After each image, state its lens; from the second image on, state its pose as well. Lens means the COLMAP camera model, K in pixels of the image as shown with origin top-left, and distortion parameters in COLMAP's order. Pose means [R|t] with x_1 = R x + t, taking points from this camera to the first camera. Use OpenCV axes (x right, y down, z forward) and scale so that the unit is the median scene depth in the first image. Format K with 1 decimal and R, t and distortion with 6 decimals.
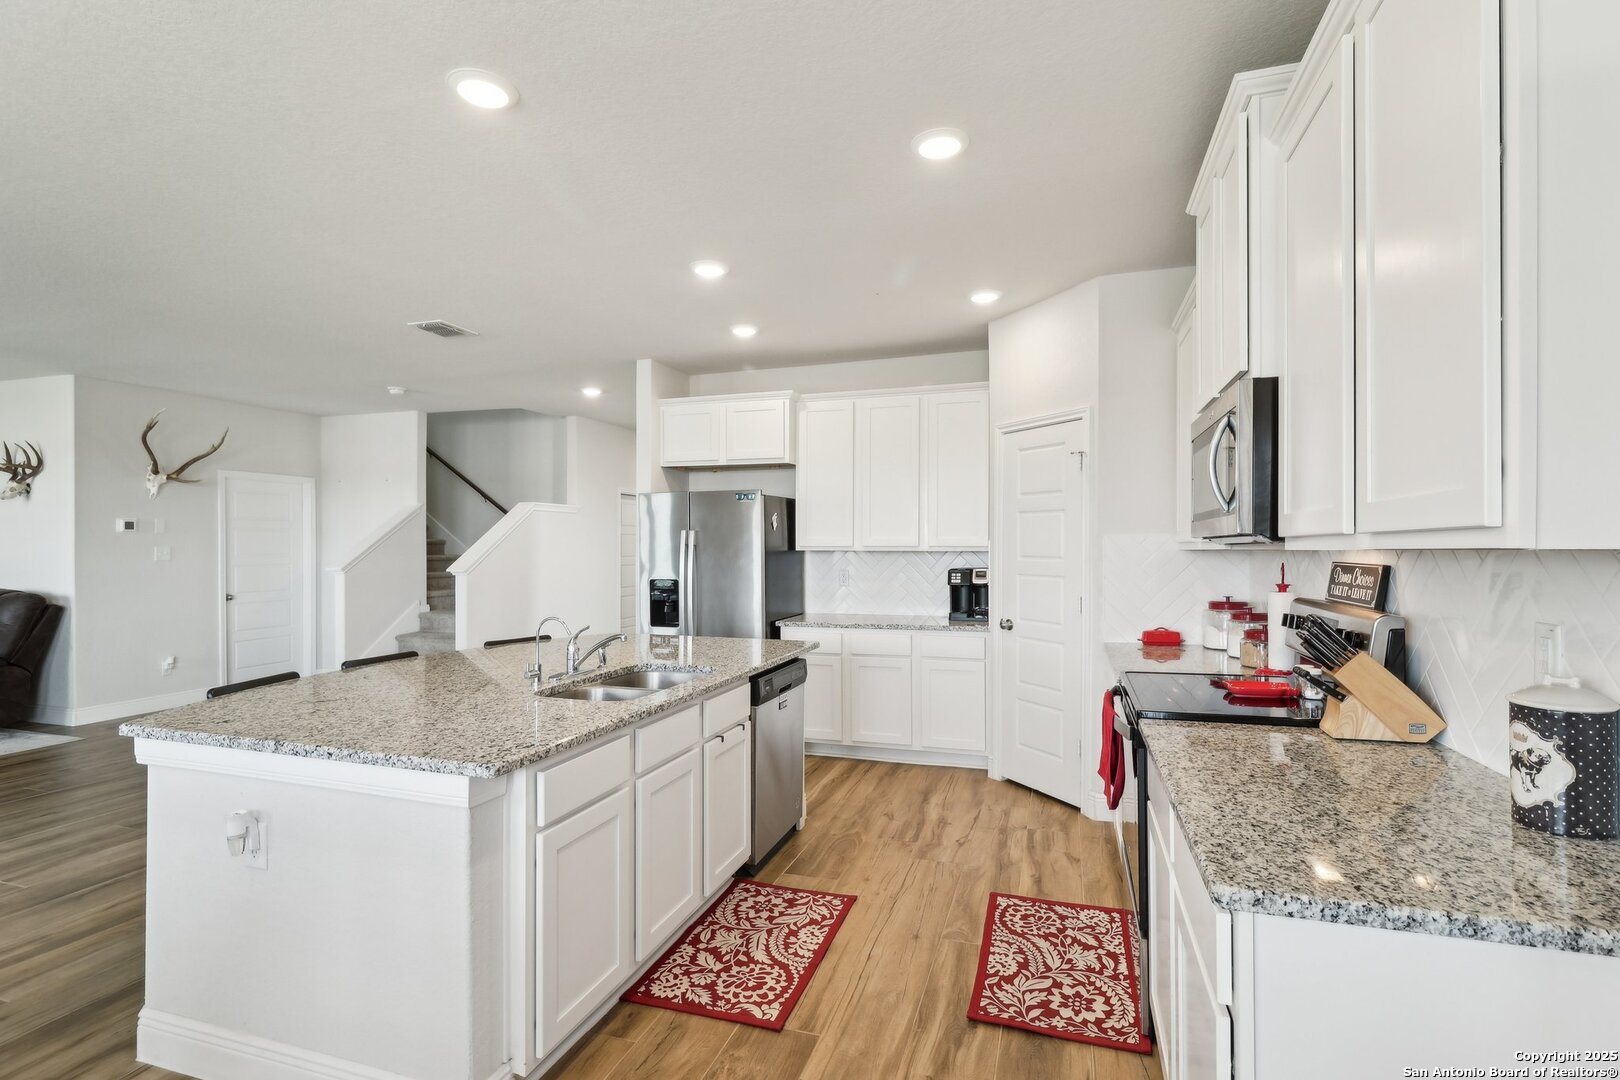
lens RADIAL K [[757.9, 0, 815.2], [0, 757.9, 544.0], [0, 0, 1]] dist [-0.001301, 0.002421]
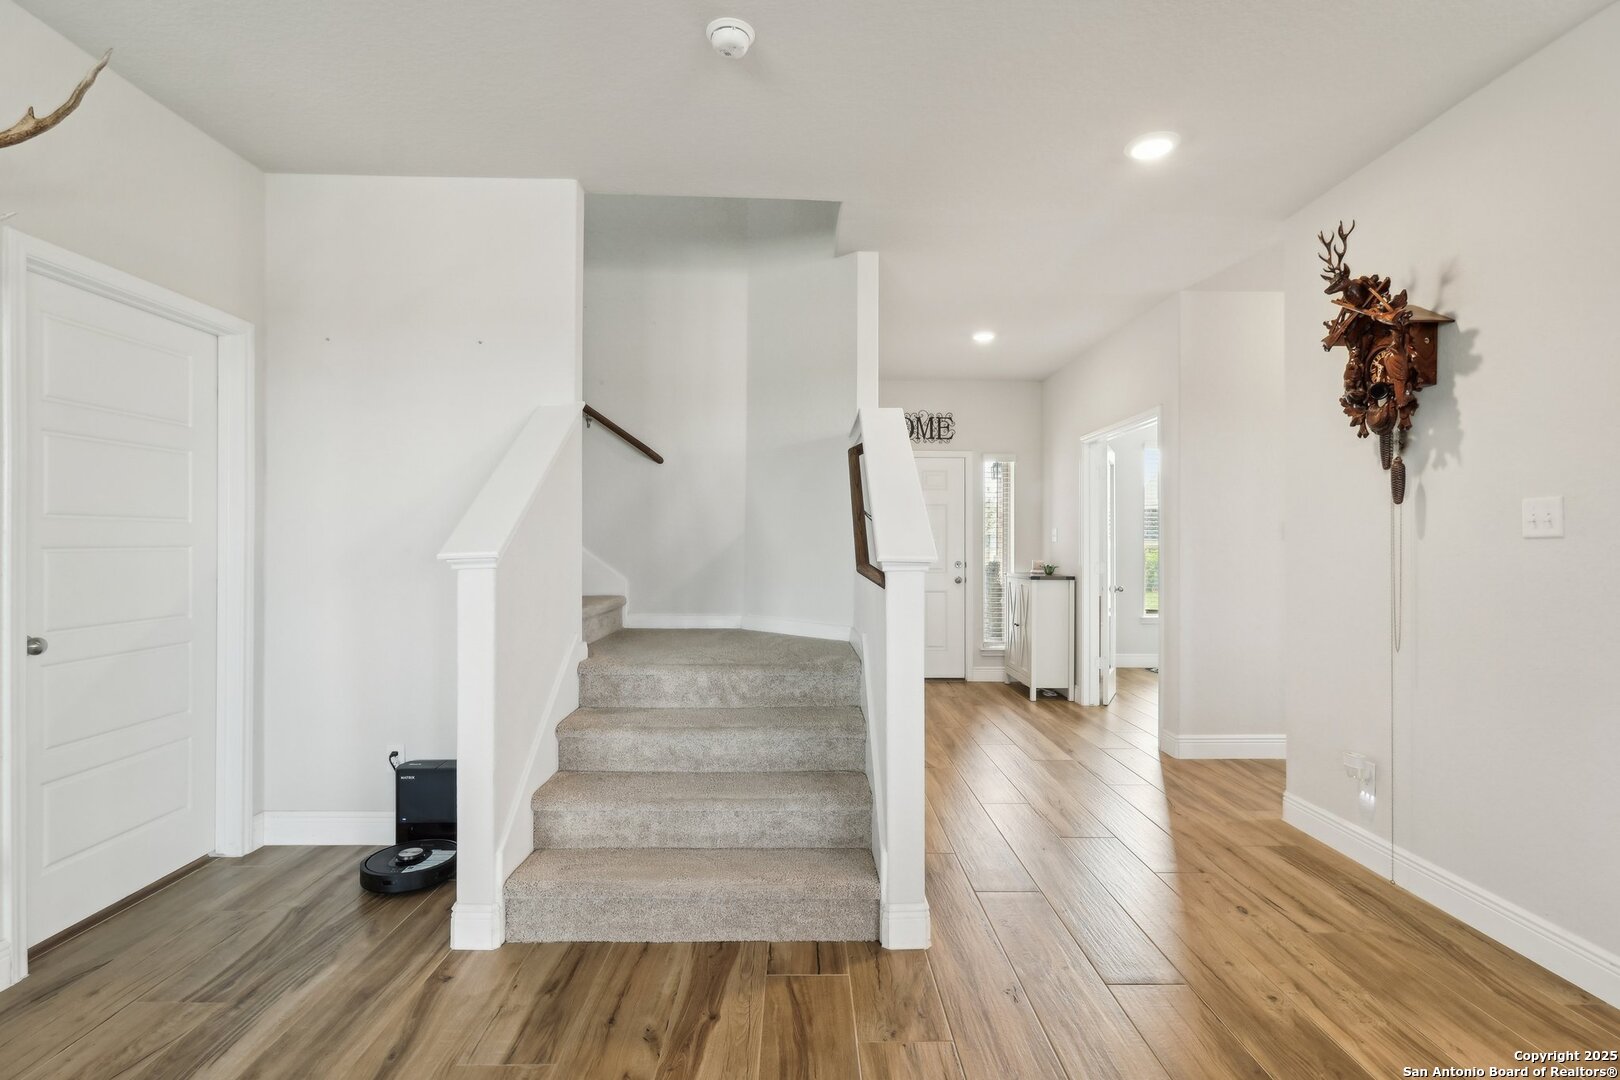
lens RADIAL K [[757.9, 0, 808.8], [0, 757.9, 544.2], [0, 0, 1]] dist [-0.001301, 0.002421]
pose [[0.949814, 0.007871, 0.312717, -0.512958], [-0.008393, 0.999965, 0.000321, 0.023136], [-0.312703, -0.002930, 0.949846, 0.544320]]
